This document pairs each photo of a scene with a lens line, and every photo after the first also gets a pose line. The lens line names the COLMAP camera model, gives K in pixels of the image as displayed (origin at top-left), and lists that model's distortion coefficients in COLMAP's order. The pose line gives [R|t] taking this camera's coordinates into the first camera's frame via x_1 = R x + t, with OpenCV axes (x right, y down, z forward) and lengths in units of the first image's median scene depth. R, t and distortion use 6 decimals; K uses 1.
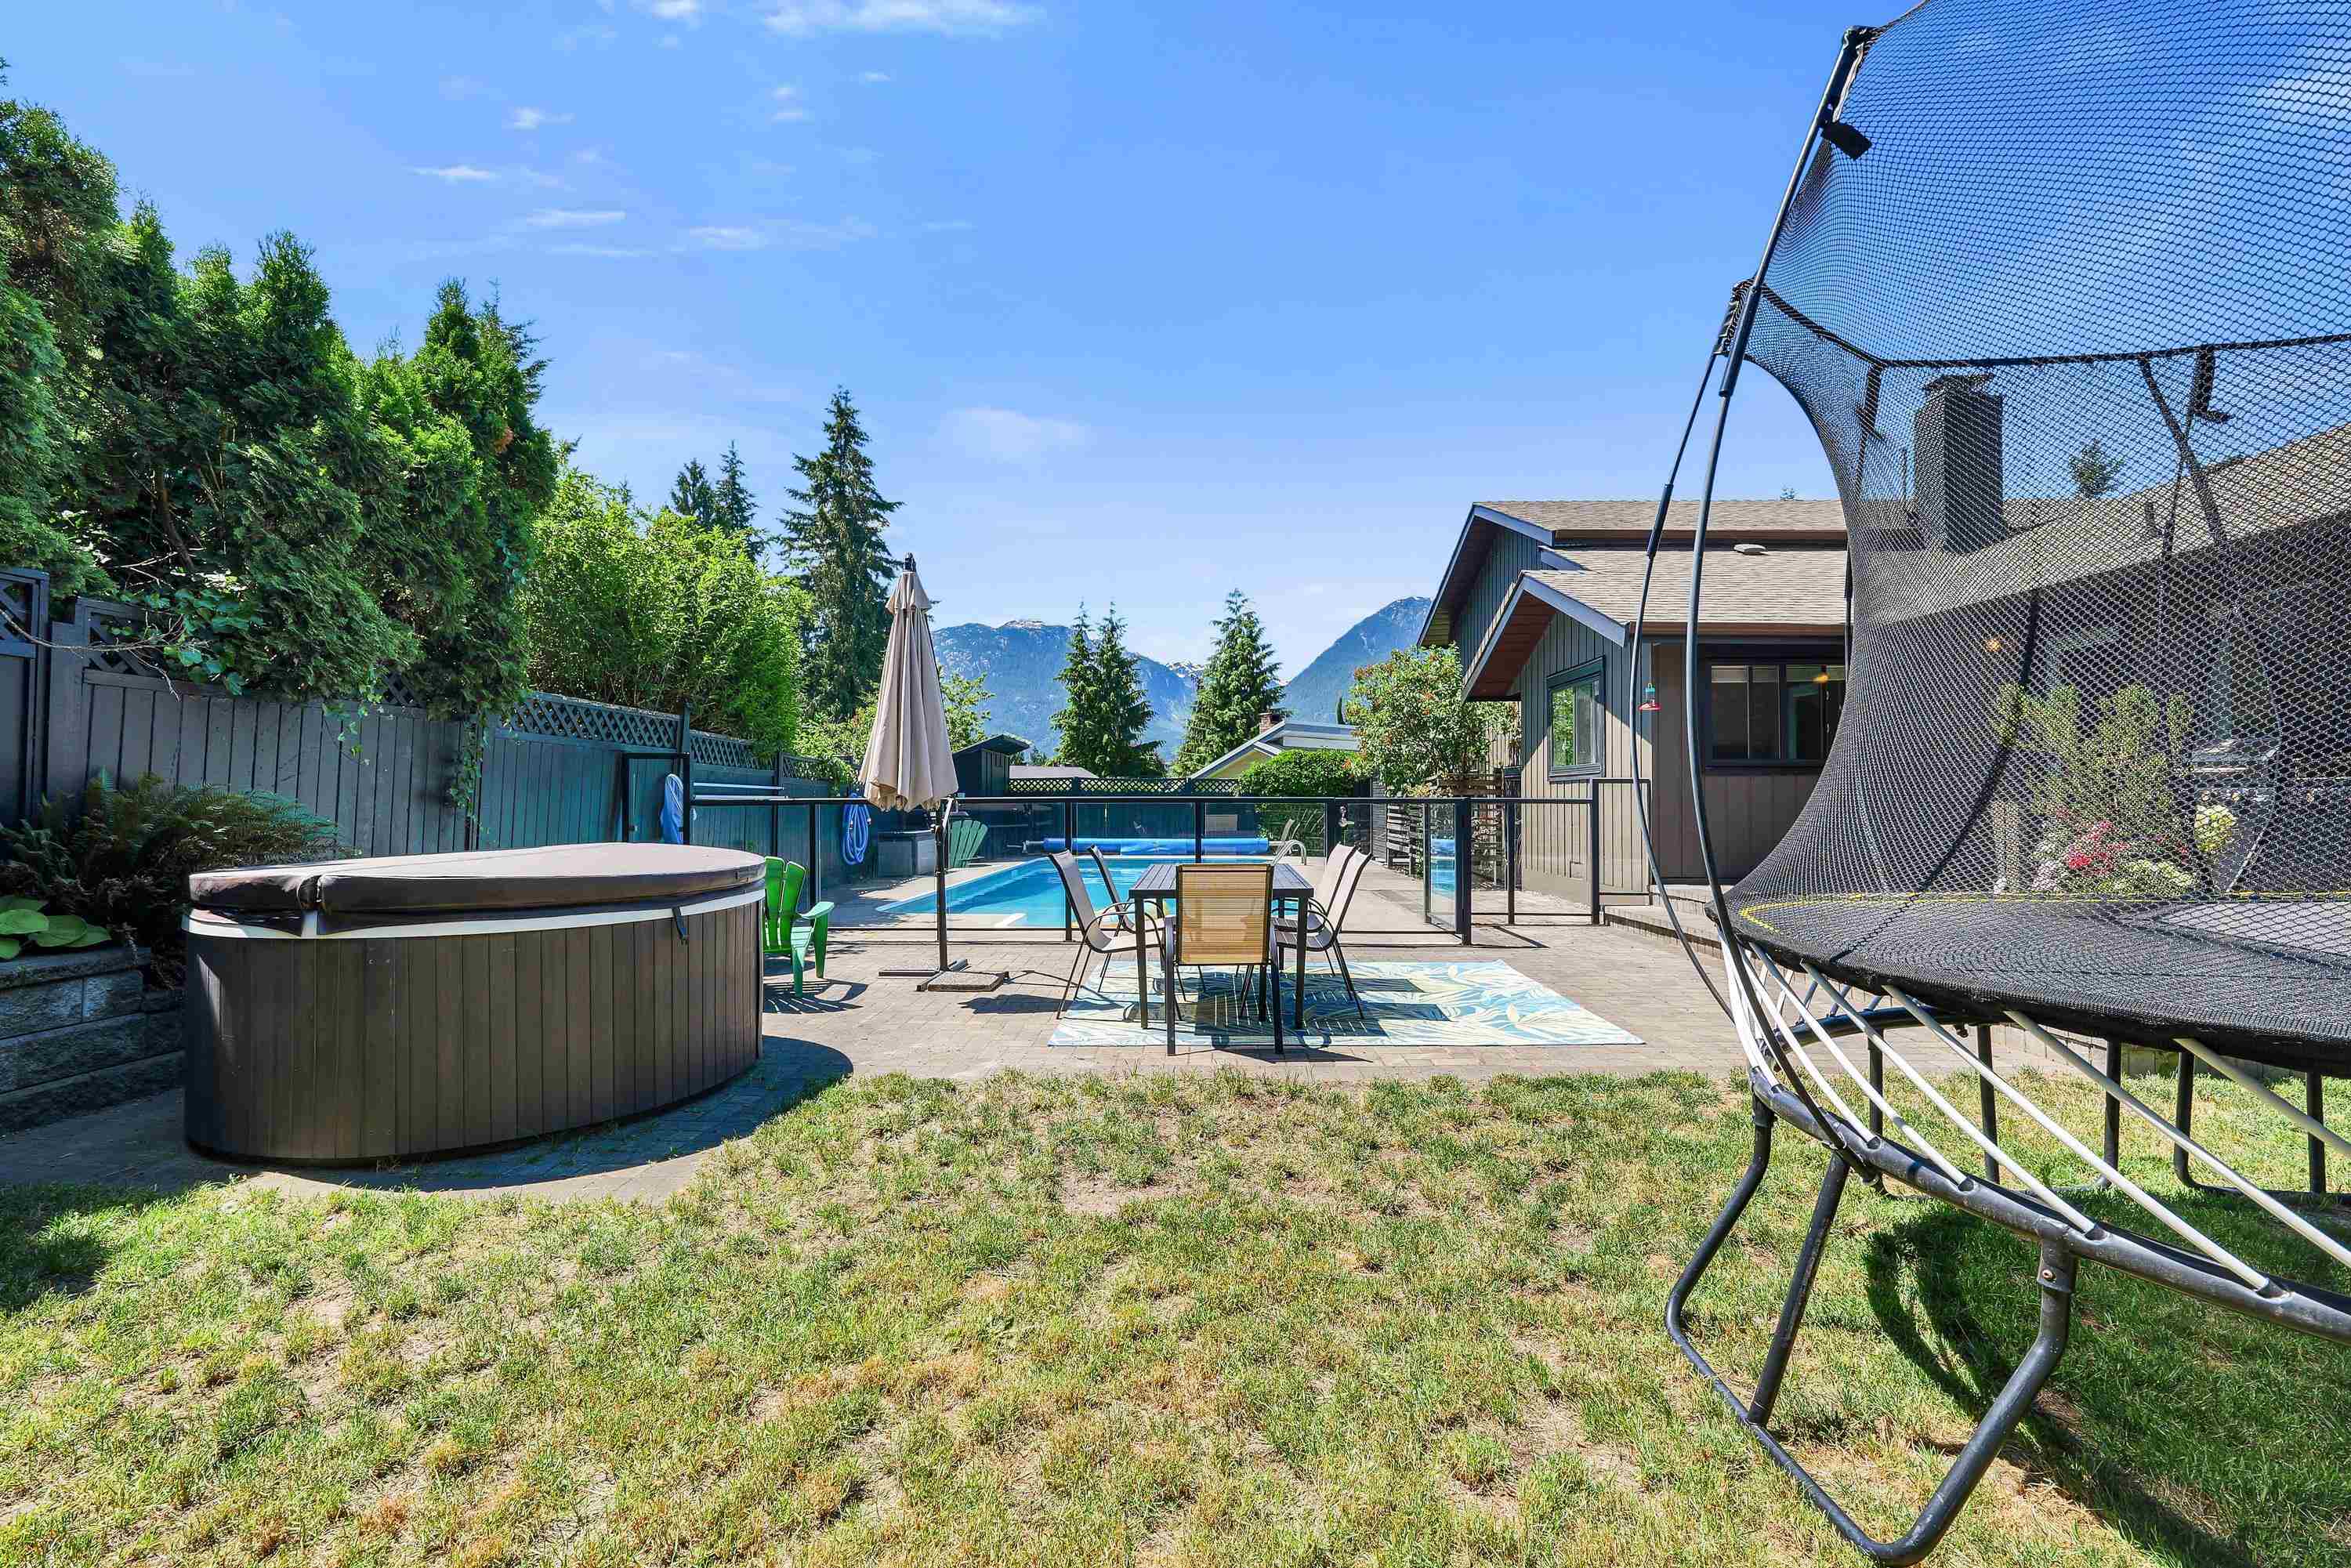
lens RADIAL K [[996.1, 0, 1172.7], [0, 996.1, 810.7], [0, 0, 1]] dist [-0.003759, -0.000251]
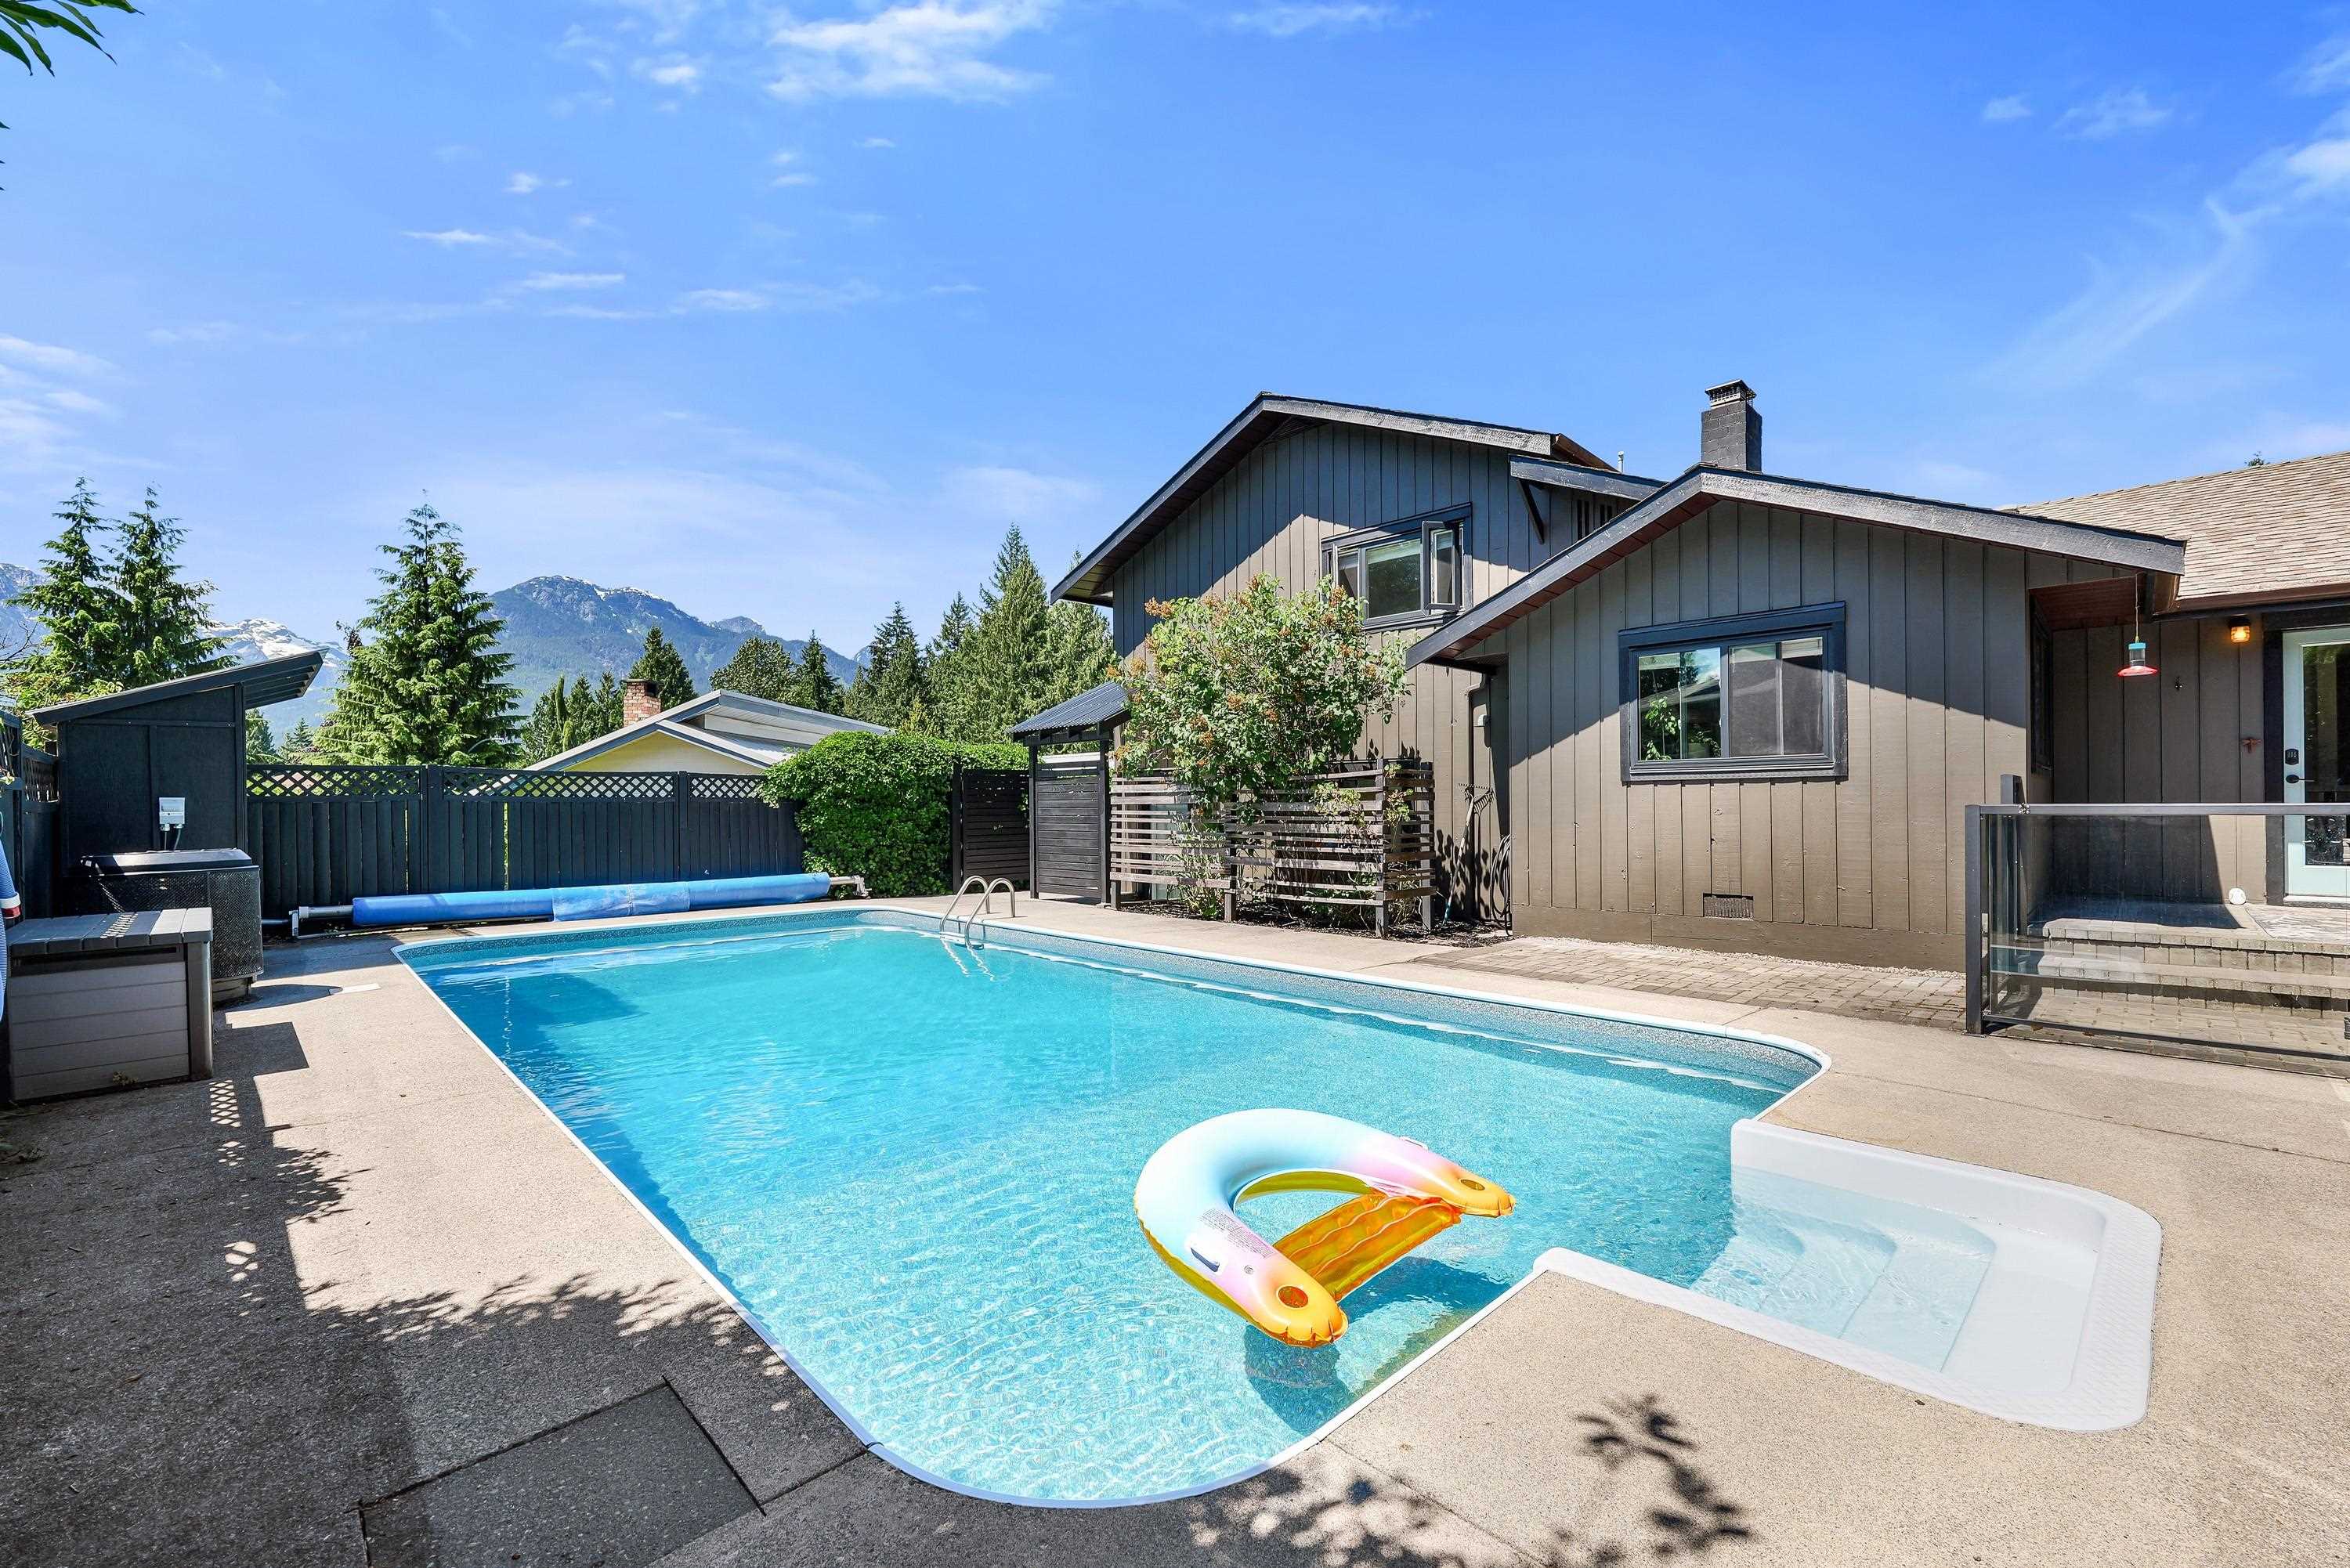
lens RADIAL K [[988.1, 0, 1215.8], [0, 988.1, 805.3], [0, 0, 1]] dist [-0.021839, 0.000102]
pose [[0.674844, -0.003634, 0.737952, -0.195727], [0.013823, 0.999875, -0.007717, -0.006373], [-0.737831, 0.015409, 0.674809, 0.433003]]
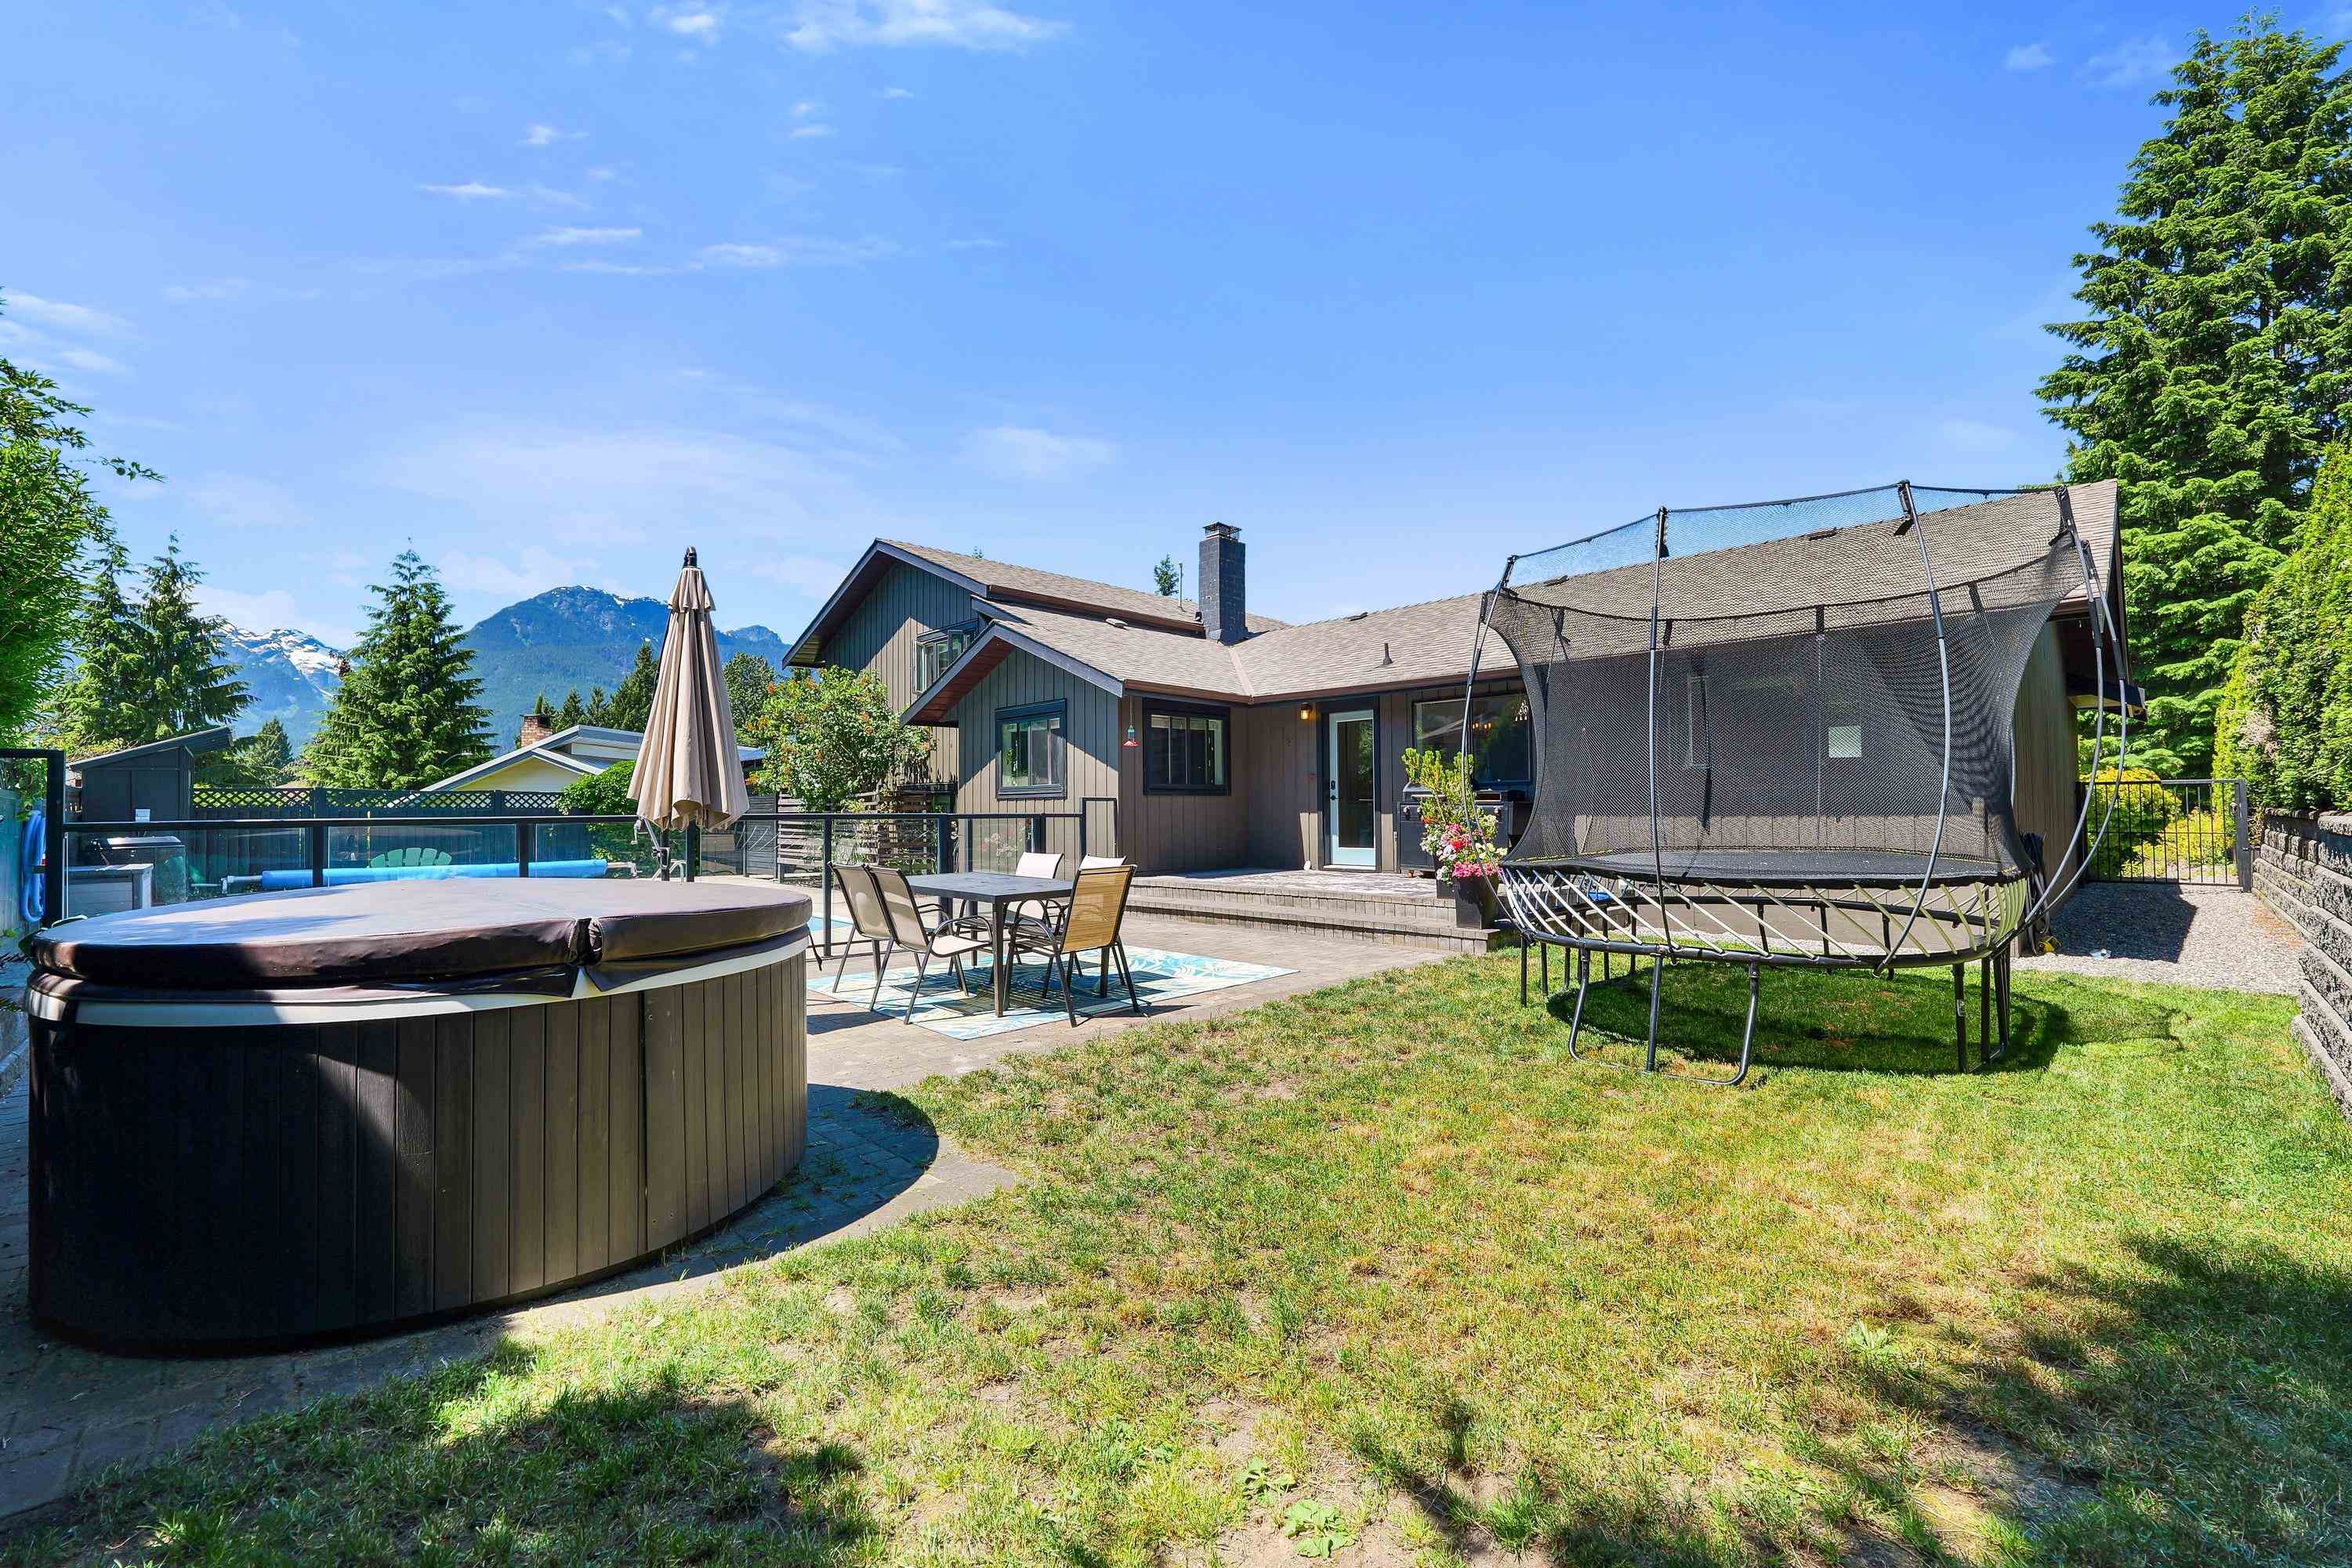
lens RADIAL K [[978.0, 0, 1238.2], [0, 978.0, 789.0], [0, 0, 1]] dist [-0.027878, 0.000228]
pose [[0.670278, 0.010556, 0.742035, -0.172120], [0.015978, 0.999462, -0.028650, -0.001954], [-0.741938, 0.031059, 0.669748, 0.012147]]
